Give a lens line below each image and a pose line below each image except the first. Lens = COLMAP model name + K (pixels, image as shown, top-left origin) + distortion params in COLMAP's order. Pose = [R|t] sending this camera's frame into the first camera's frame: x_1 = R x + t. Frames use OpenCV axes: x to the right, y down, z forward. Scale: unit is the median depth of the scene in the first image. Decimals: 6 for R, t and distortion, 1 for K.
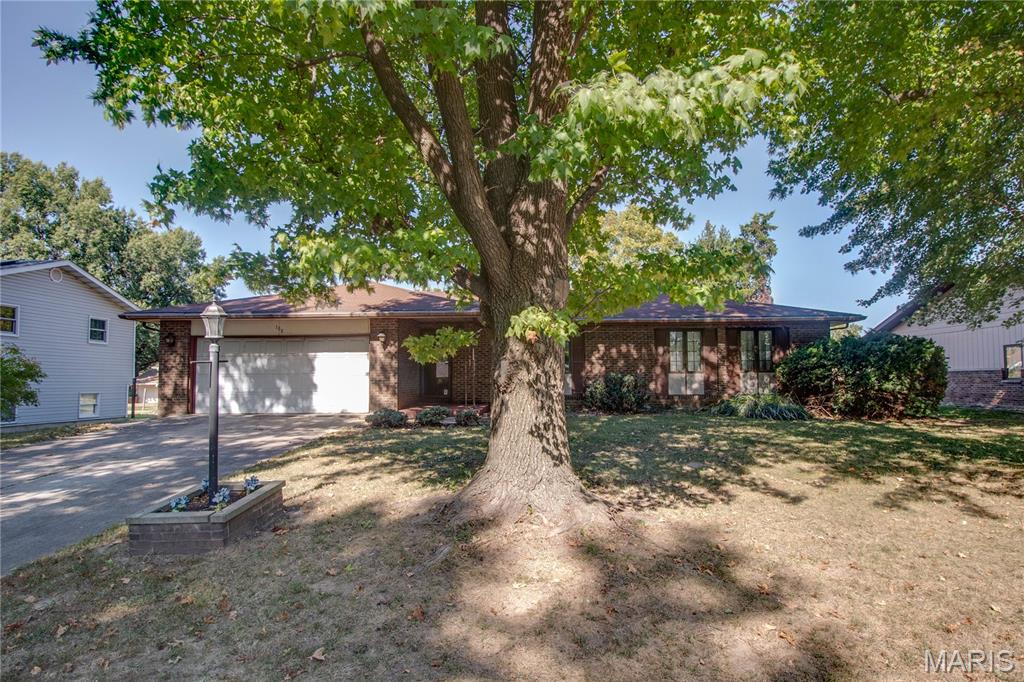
lens RADIAL K [[531.4, 0, 518.2], [0, 531.4, 361.0], [0, 0, 1]] dist [0.005335, -0.000484]
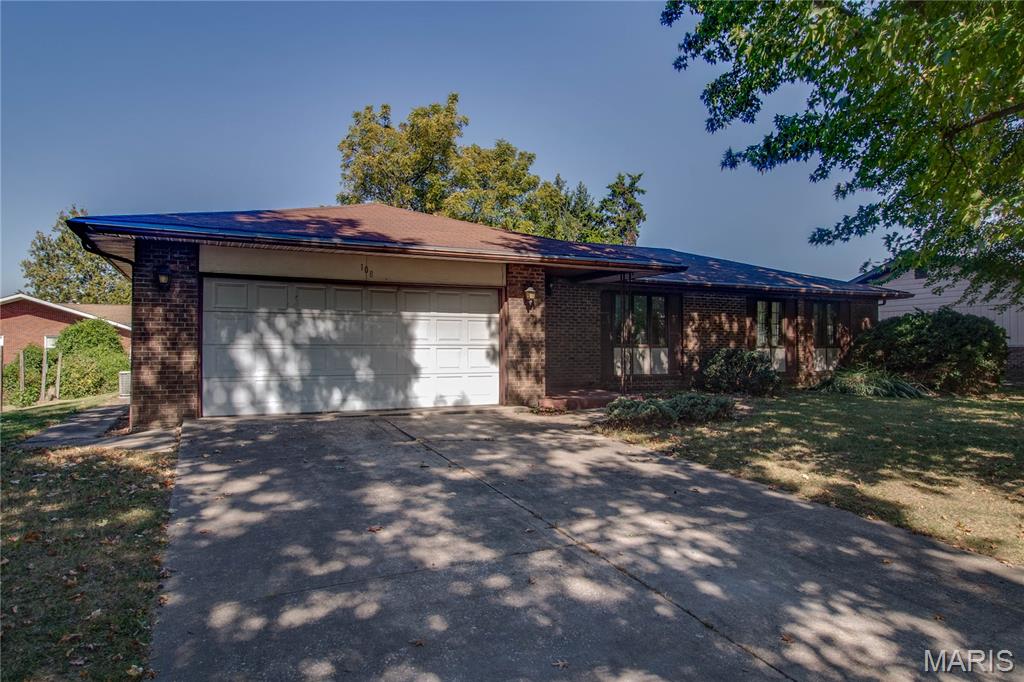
lens RADIAL K [[636.6, 0, 511.2], [0, 636.6, 339.6], [0, 0, 1]] dist [0.020249, -0.000322]
pose [[0.883175, 0.014079, 0.468833, -0.577177], [-0.022228, 0.999683, 0.011852, 0.004639], [-0.468517, -0.020889, 0.883207, 0.260955]]
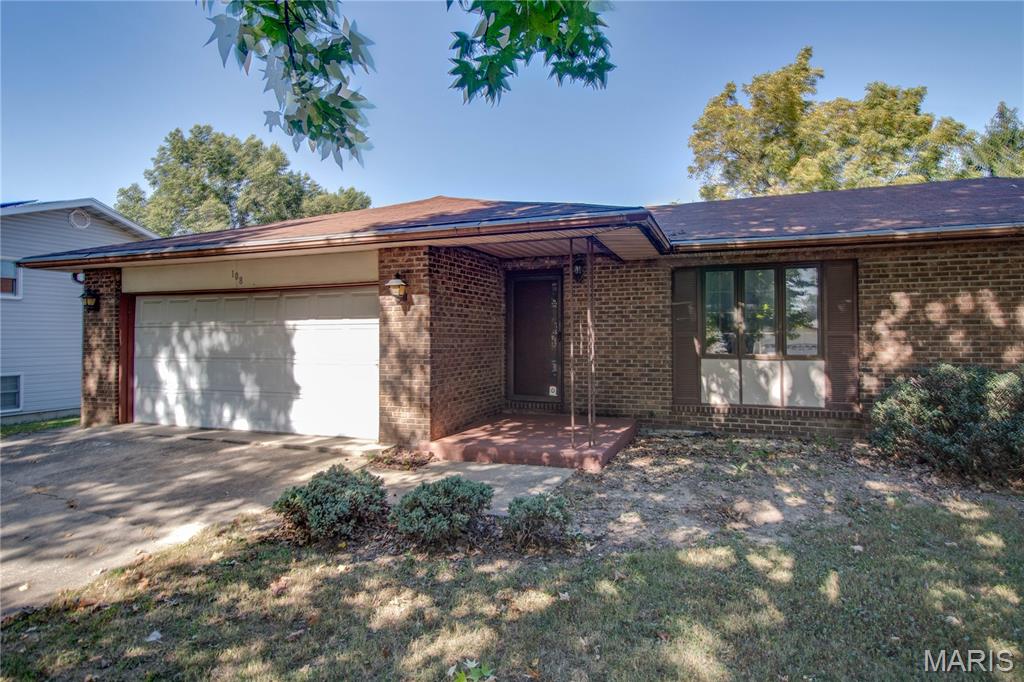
lens RADIAL K [[553.8, 0, 531.0], [0, 553.8, 317.0], [0, 0, 1]] dist [0.000370, -0.003005]
pose [[0.955326, -0.008290, -0.295437, 0.003671], [0.009051, 0.999958, 0.001208, -0.015878], [0.295415, -0.003828, 0.955361, 0.497266]]
